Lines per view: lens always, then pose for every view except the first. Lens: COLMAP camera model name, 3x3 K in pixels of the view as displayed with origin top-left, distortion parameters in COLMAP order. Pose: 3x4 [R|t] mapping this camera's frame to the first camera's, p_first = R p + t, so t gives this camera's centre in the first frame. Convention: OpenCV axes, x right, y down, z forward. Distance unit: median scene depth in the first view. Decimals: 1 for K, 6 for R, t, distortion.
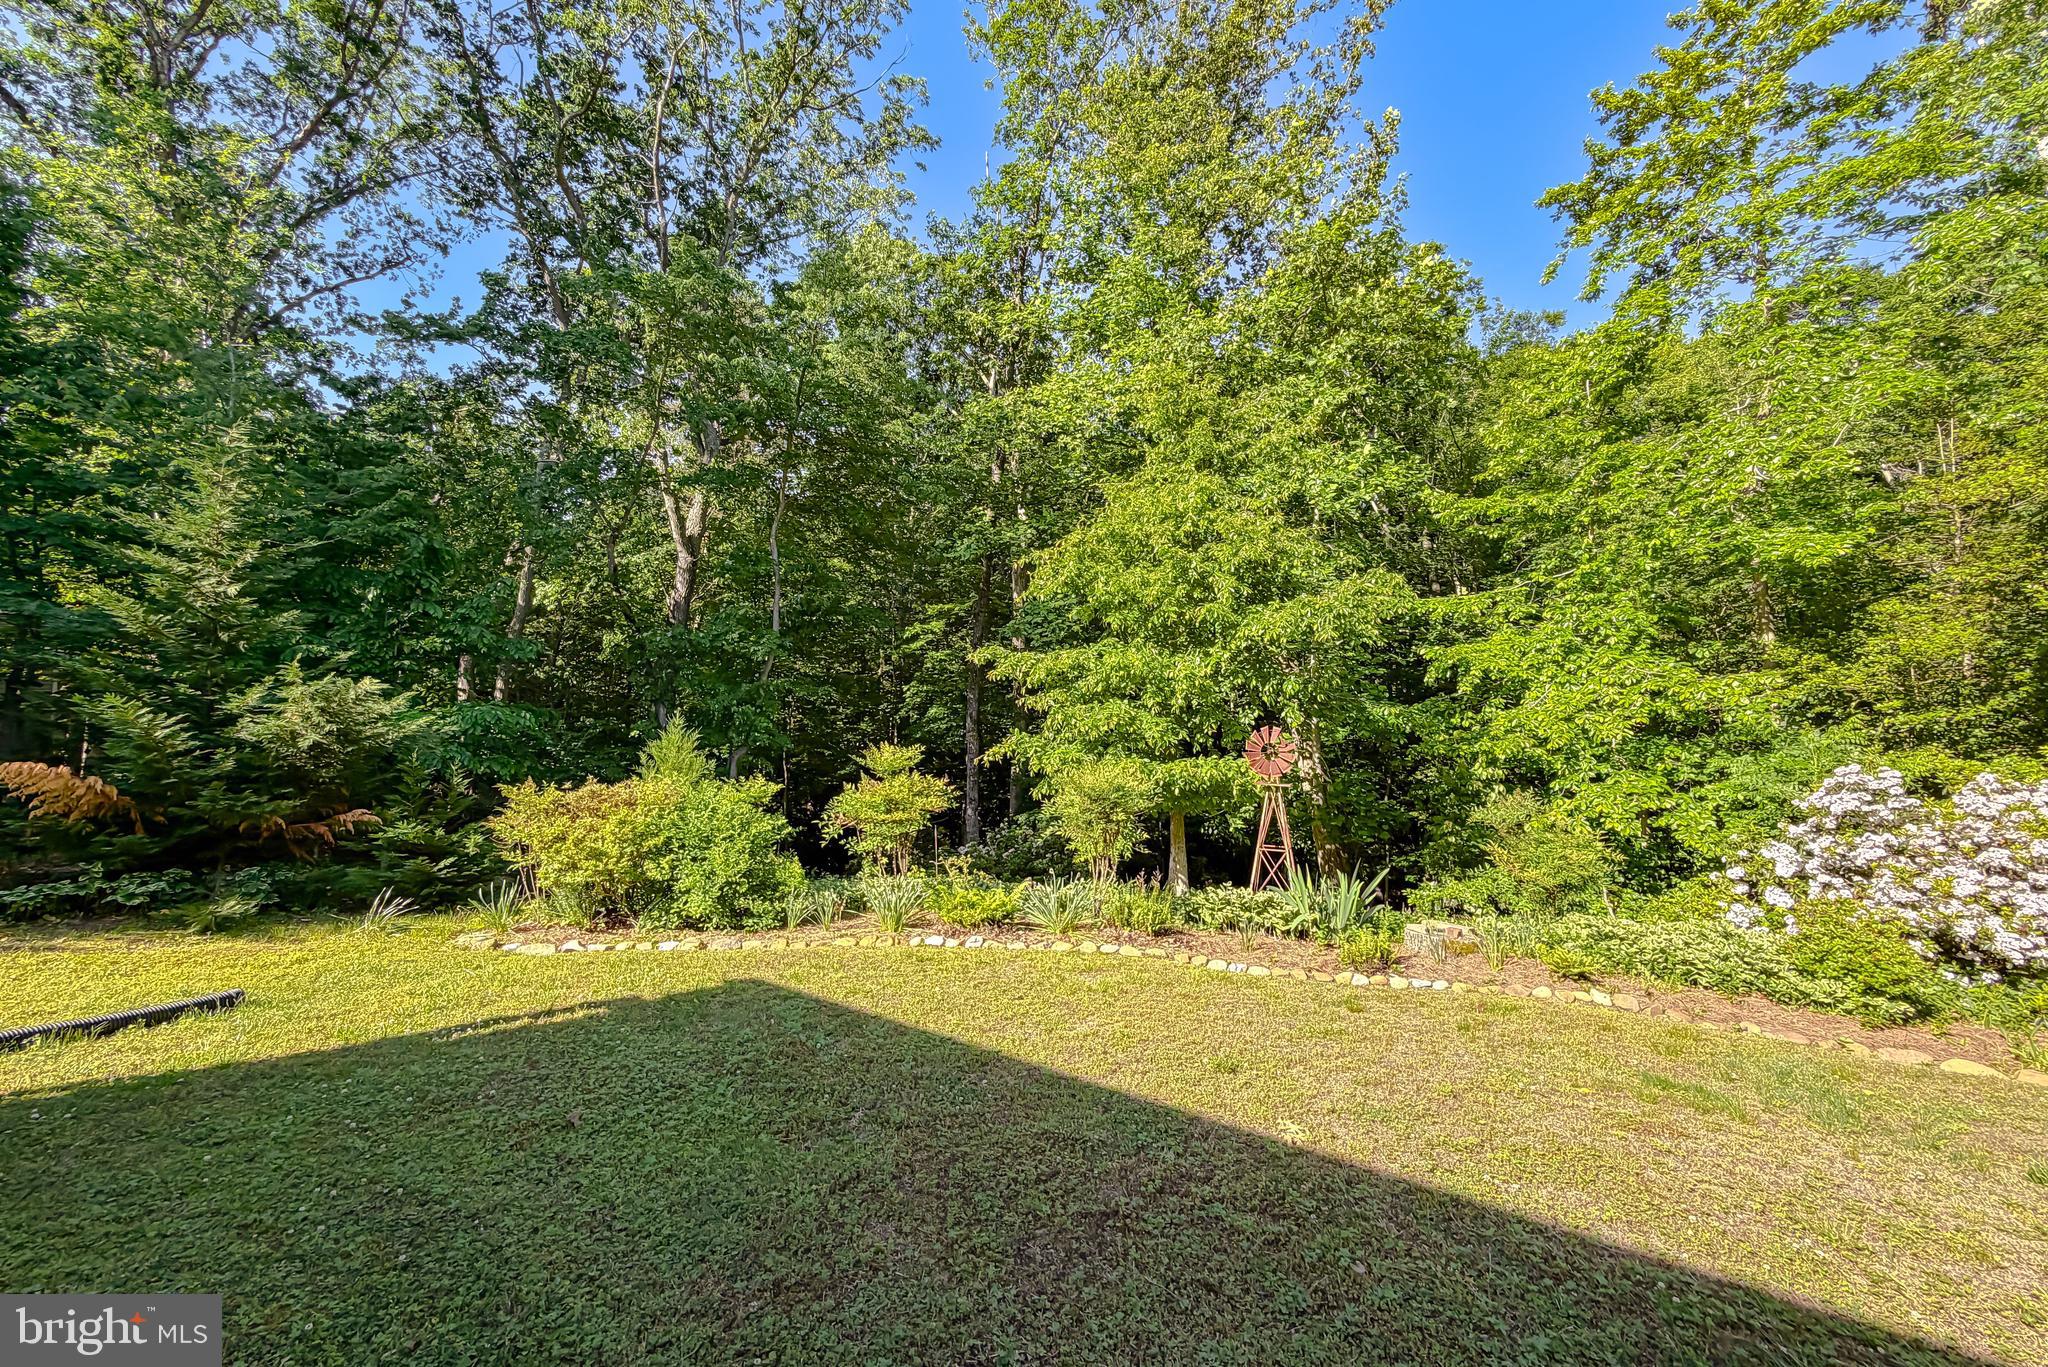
lens RADIAL K [[830.3, 0, 1025.1], [0, 830.3, 684.1], [0, 0, 1]] dist [-0.011674, -0.000837]
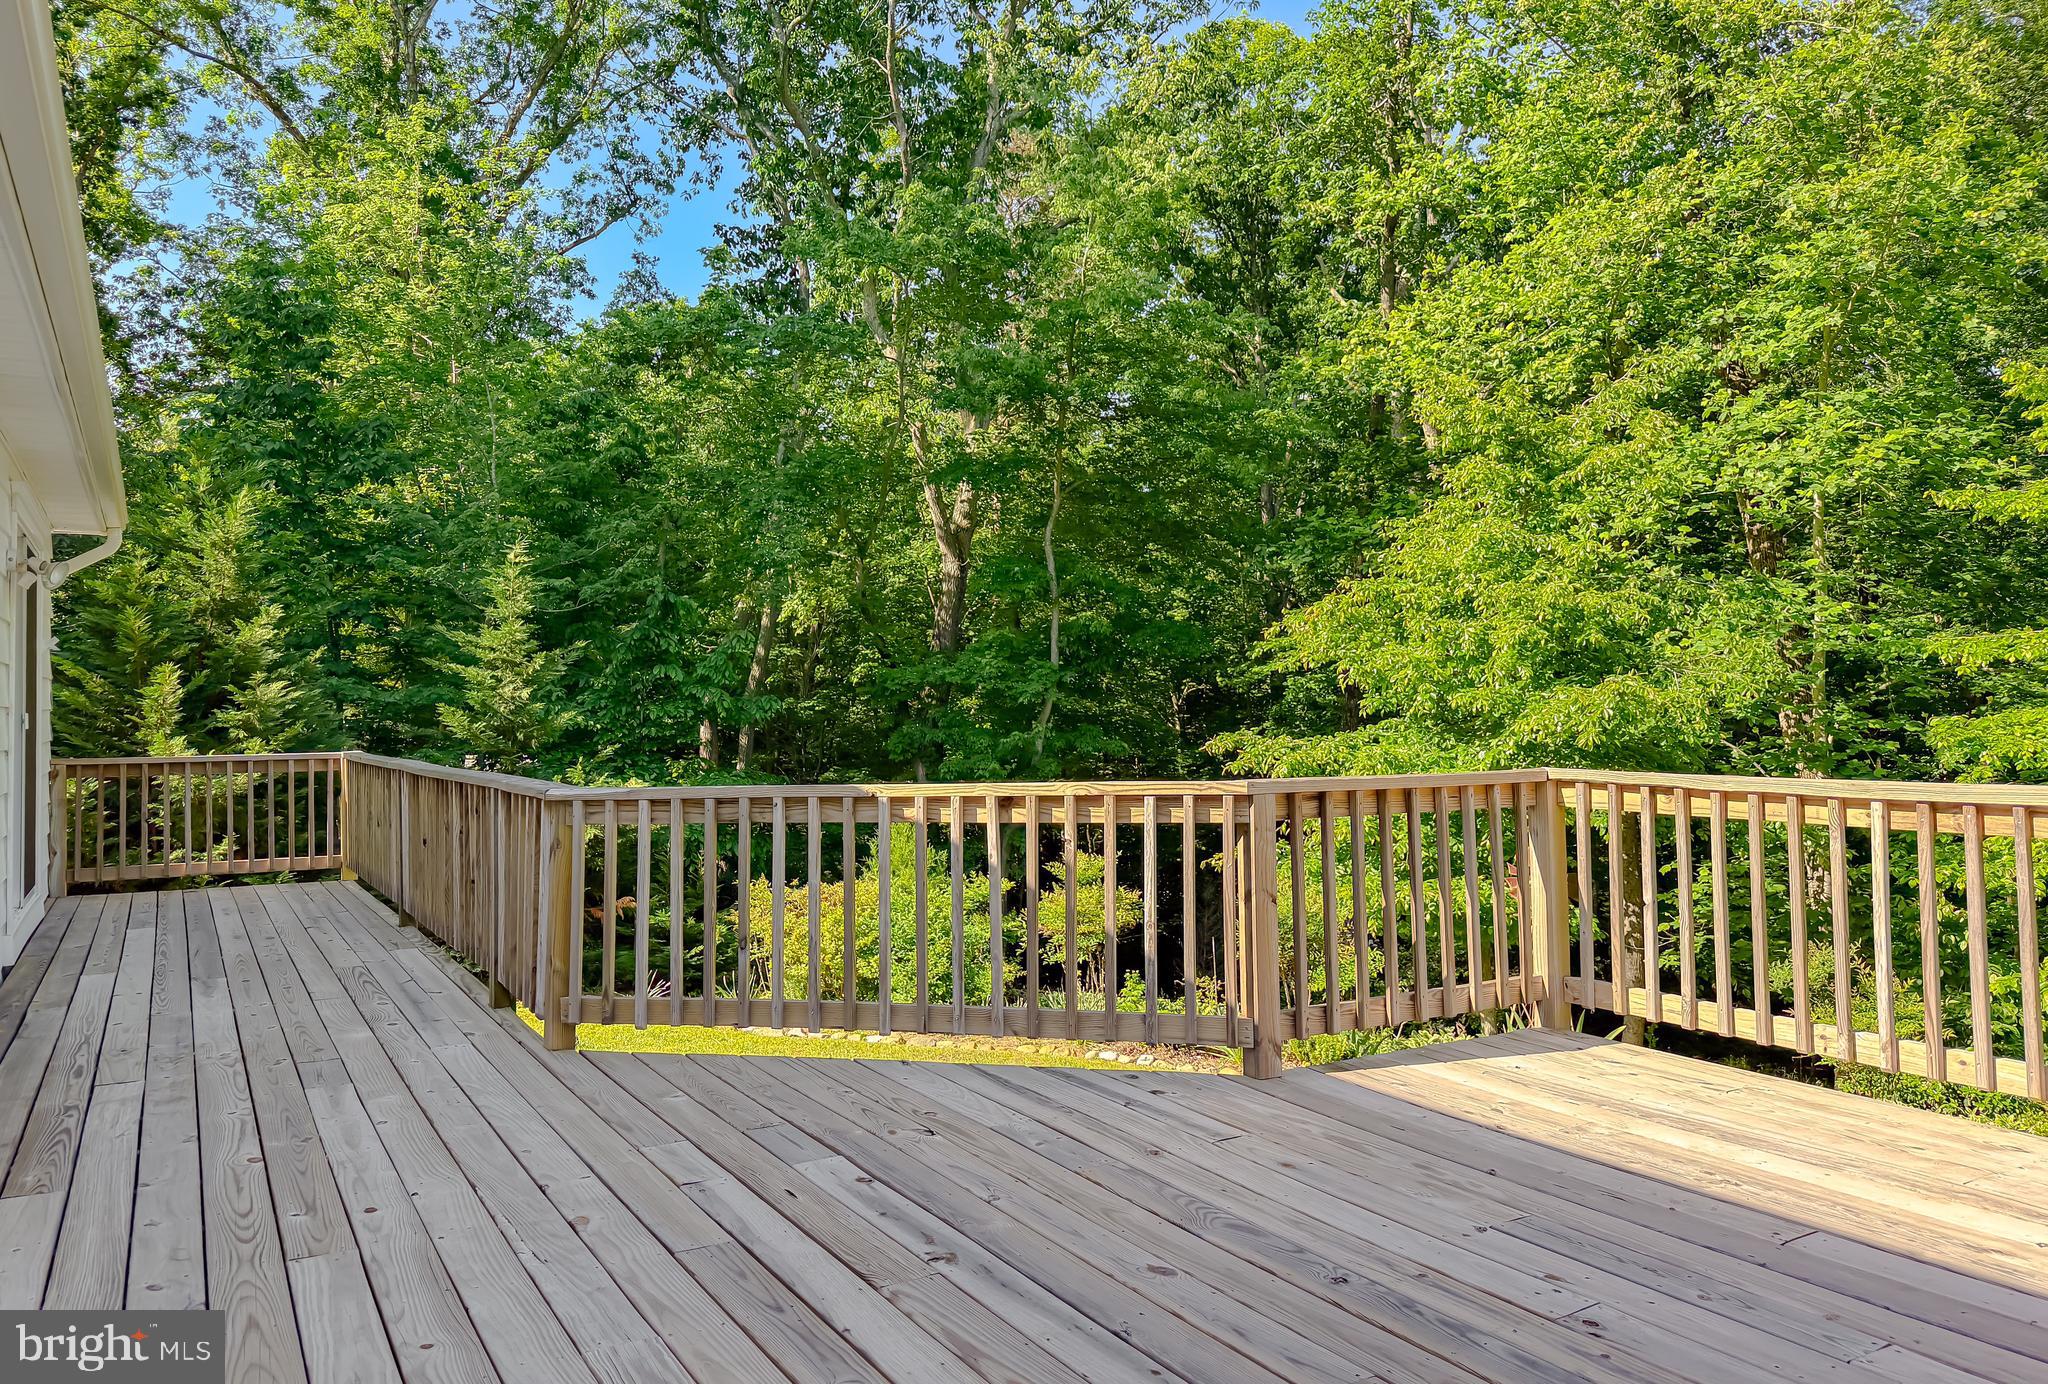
lens RADIAL K [[1670.6, 0, 1026.2], [0, 1670.6, 692.7], [0, 0, 1]] dist [-0.009810, -0.006638]
pose [[0.918177, -0.003897, -0.396151, 0.539075], [0.018082, 0.999322, 0.032079, -0.175516], [0.395757, -0.036617, 0.917625, -0.788024]]
